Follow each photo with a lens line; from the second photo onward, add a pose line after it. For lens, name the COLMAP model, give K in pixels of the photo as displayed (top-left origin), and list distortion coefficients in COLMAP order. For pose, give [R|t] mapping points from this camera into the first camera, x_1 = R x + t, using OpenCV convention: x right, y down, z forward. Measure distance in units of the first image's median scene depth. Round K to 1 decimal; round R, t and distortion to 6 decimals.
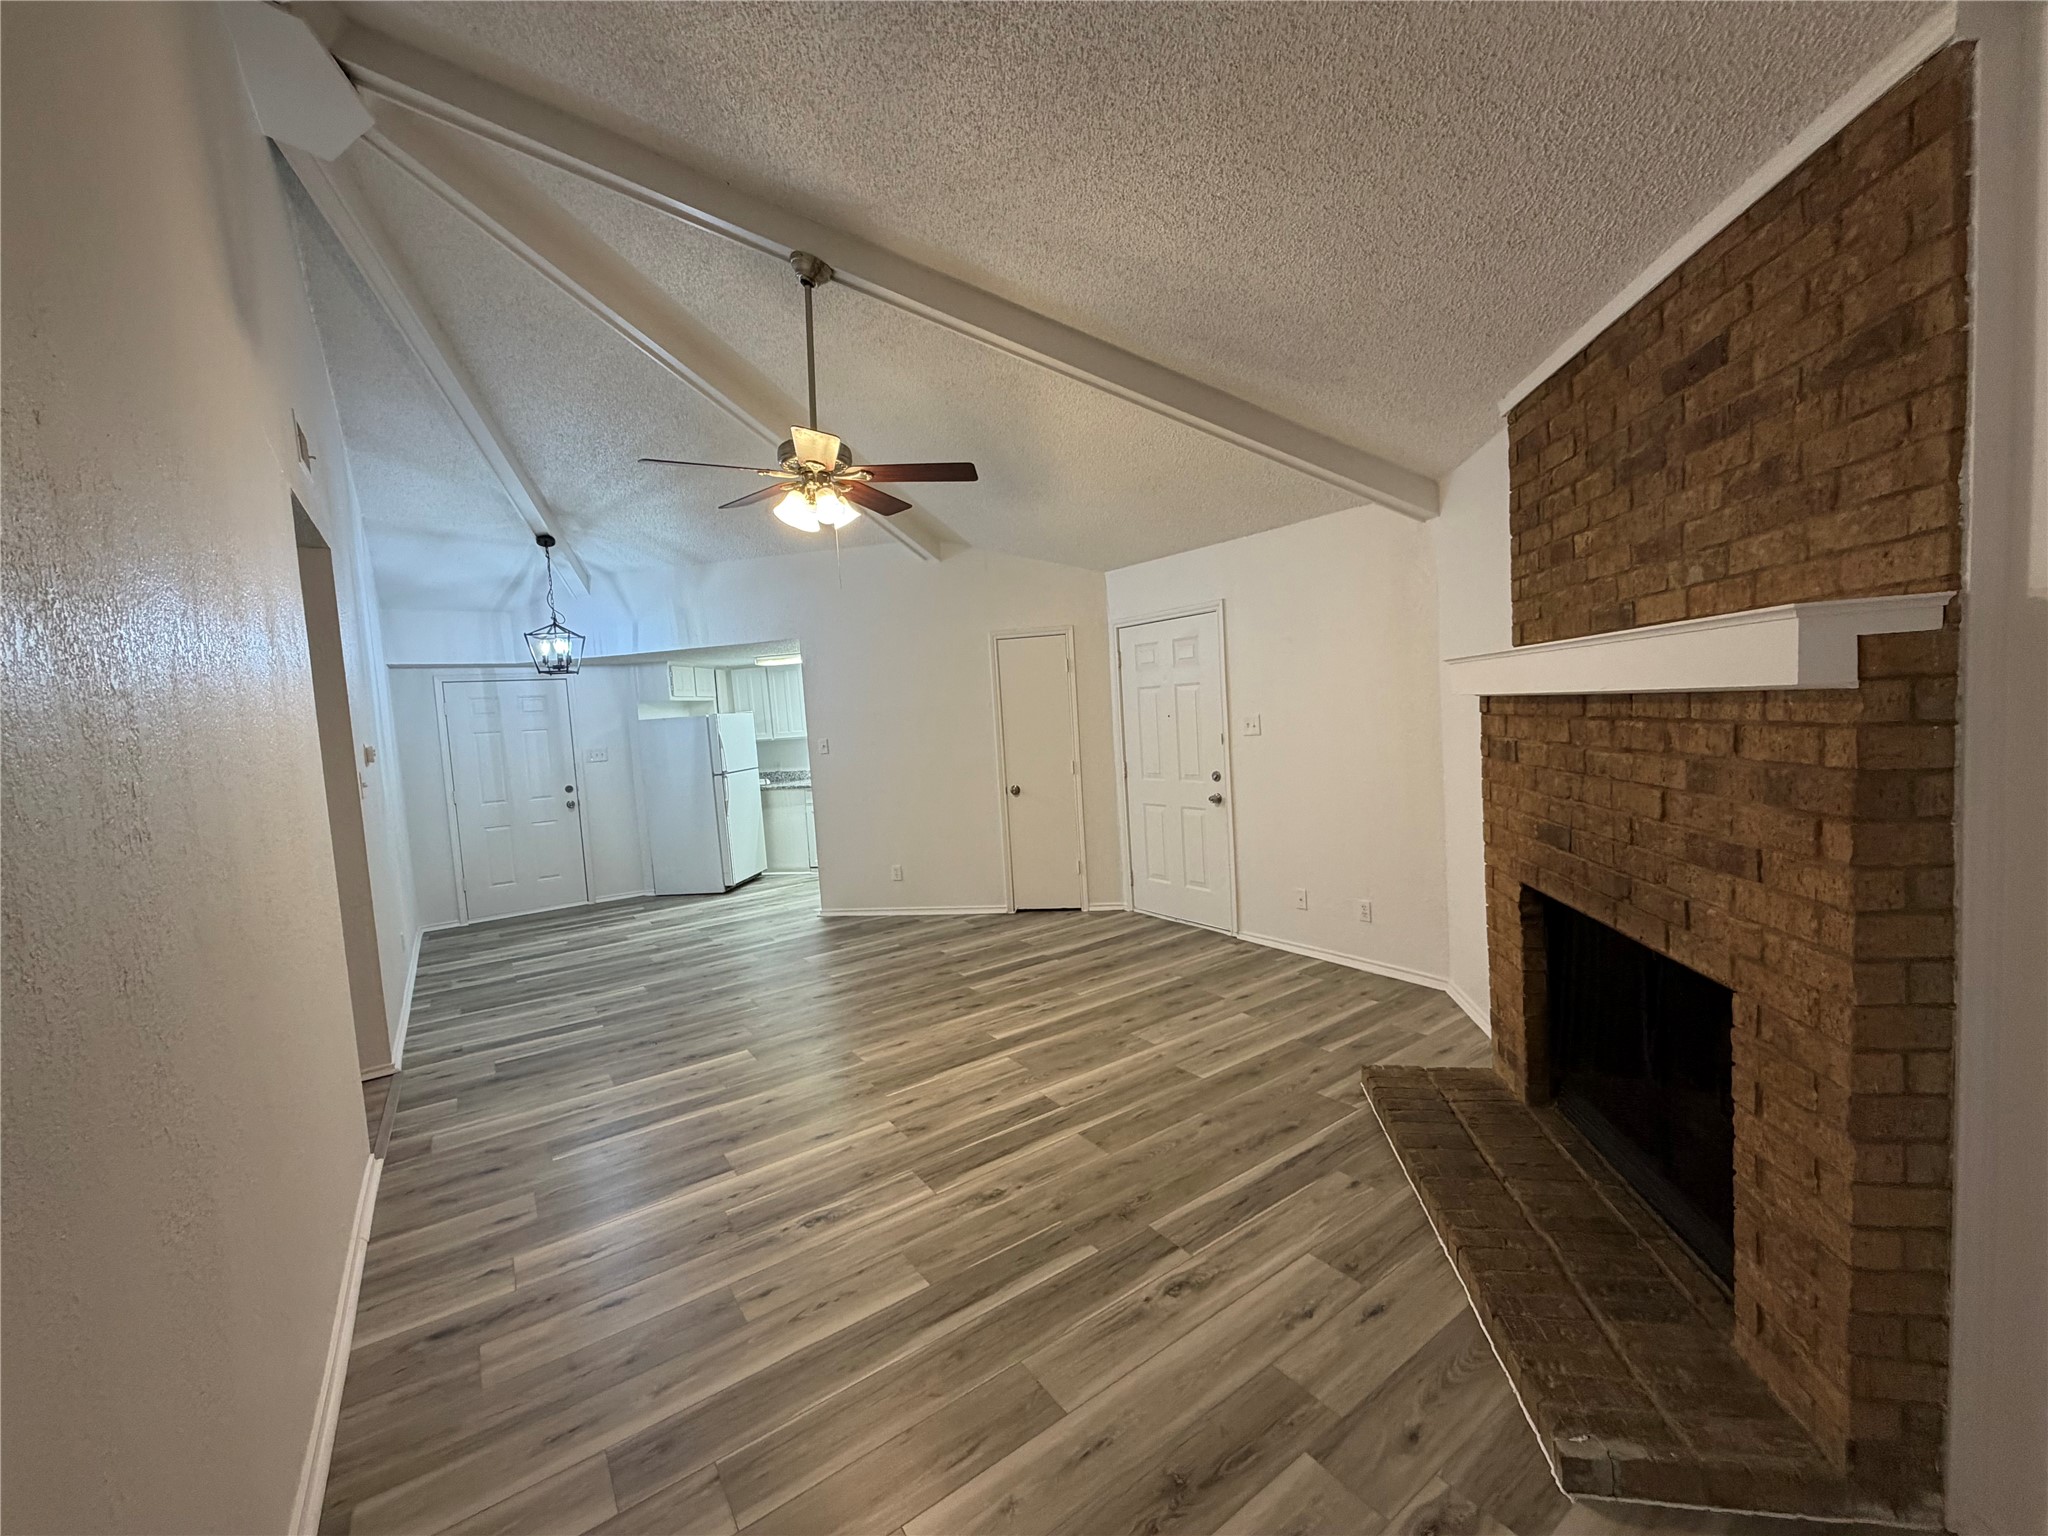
lens RADIAL K [[814.7, 0, 1023.5], [0, 814.7, 767.0], [0, 0, 1]] dist [0.000085, 0.000127]
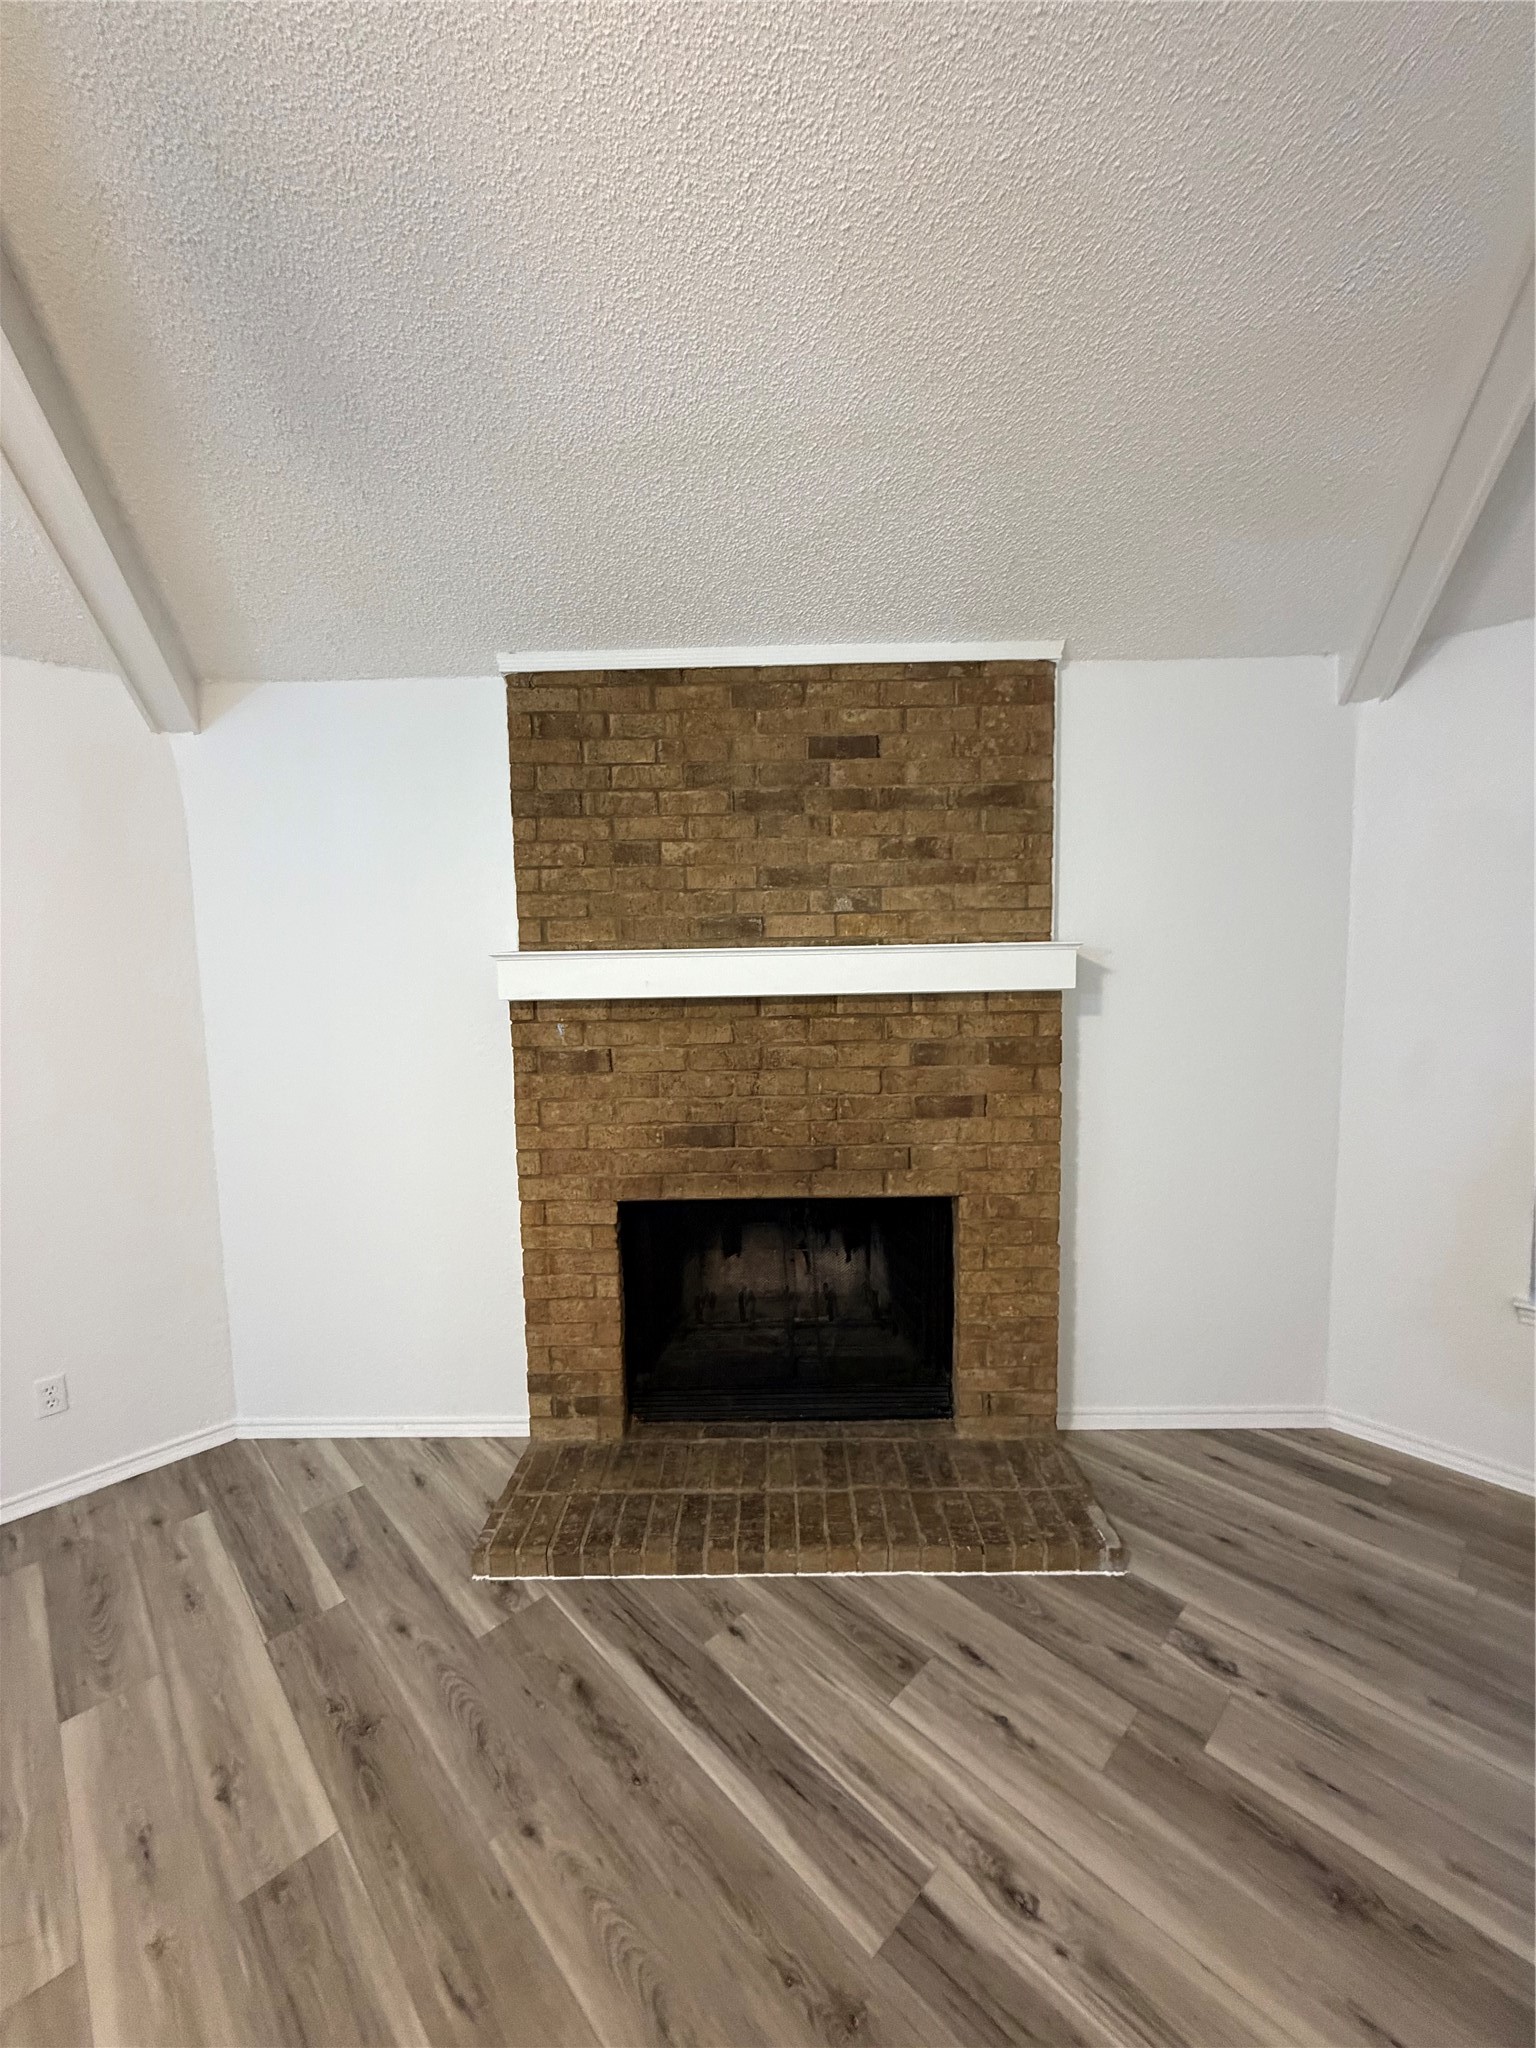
lens RADIAL K [[814.7, 0, 769.3], [0, 814.7, 1011.5], [0, 0, 1]] dist [0.000085, 0.000127]
pose [[-0.158217, -0.020145, 0.987199, -0.424841], [0.097715, 0.994565, 0.035956, -0.116933], [-0.982557, 0.102153, -0.155389, 1.258249]]
